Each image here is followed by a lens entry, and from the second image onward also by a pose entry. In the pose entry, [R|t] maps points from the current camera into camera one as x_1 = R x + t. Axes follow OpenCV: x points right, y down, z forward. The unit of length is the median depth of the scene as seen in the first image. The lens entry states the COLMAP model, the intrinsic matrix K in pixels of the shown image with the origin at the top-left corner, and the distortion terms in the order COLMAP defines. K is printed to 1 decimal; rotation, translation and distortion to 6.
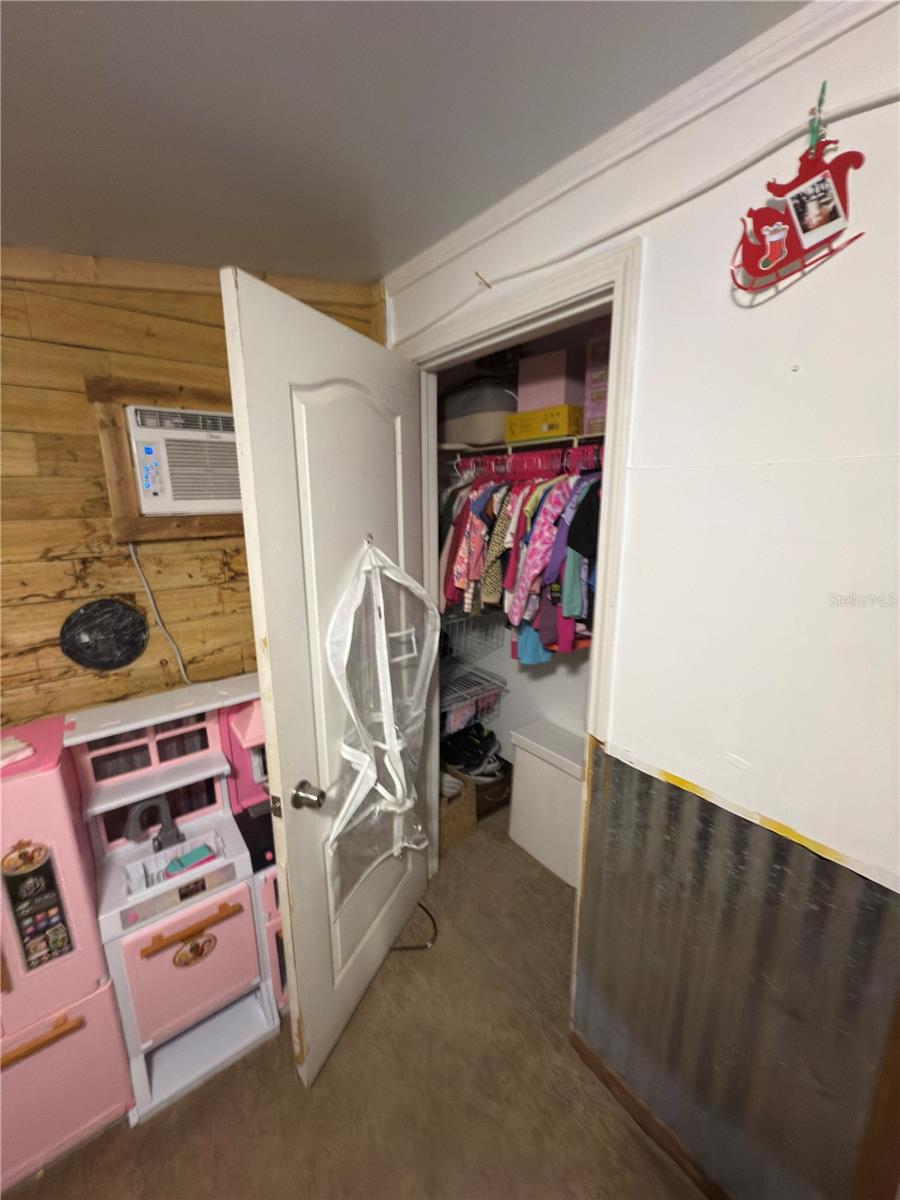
lens RADIAL K [[480.6, 0, 450.0], [0, 480.6, 600.0], [0, 0, 1]] dist [0.000283, 0.000033]
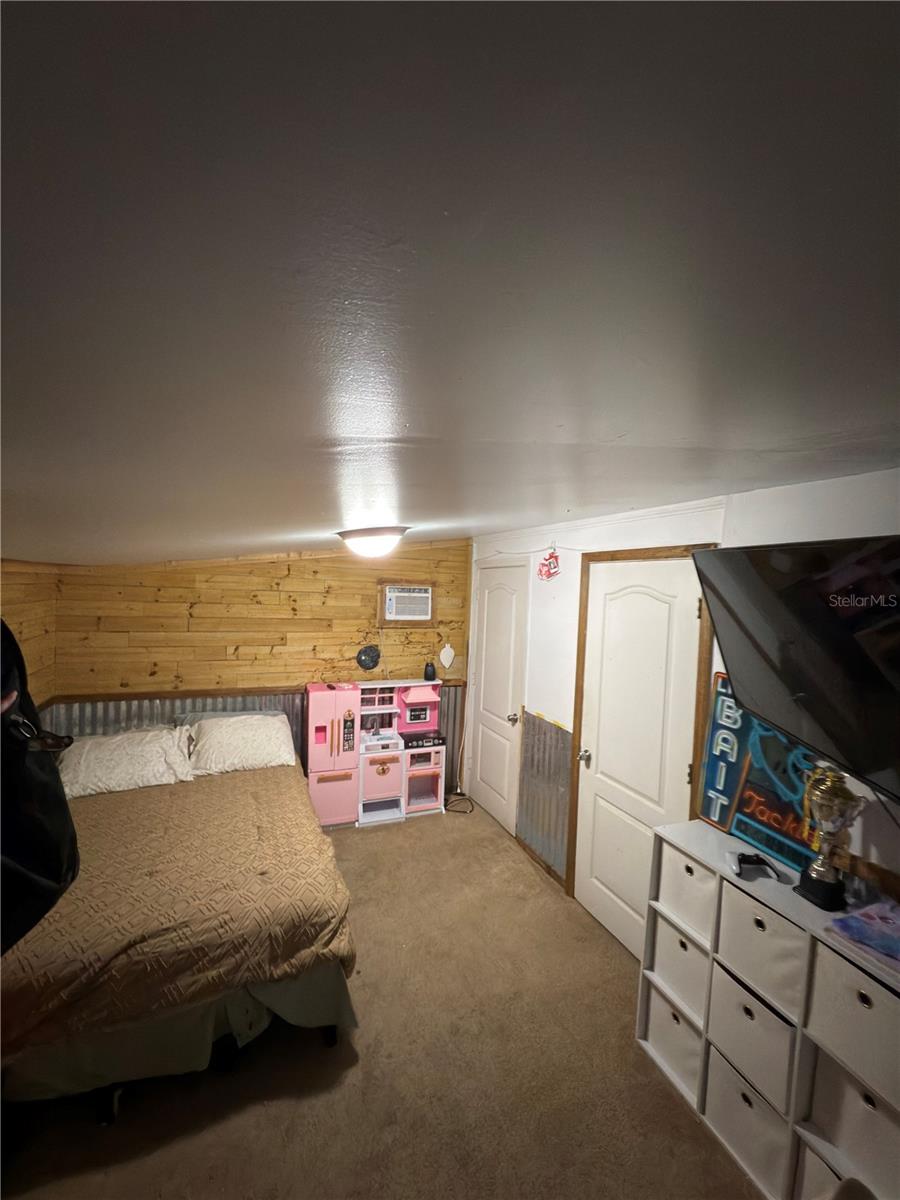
lens RADIAL K [[480.6, 0, 450.0], [0, 480.6, 600.0], [0, 0, 1]] dist [0.000283, 0.000033]
pose [[0.962689, 0.050646, -0.265828, 0.577371], [-0.101214, 0.978421, -0.180134, 0.215748], [0.250969, 0.200319, 0.947041, -1.856170]]
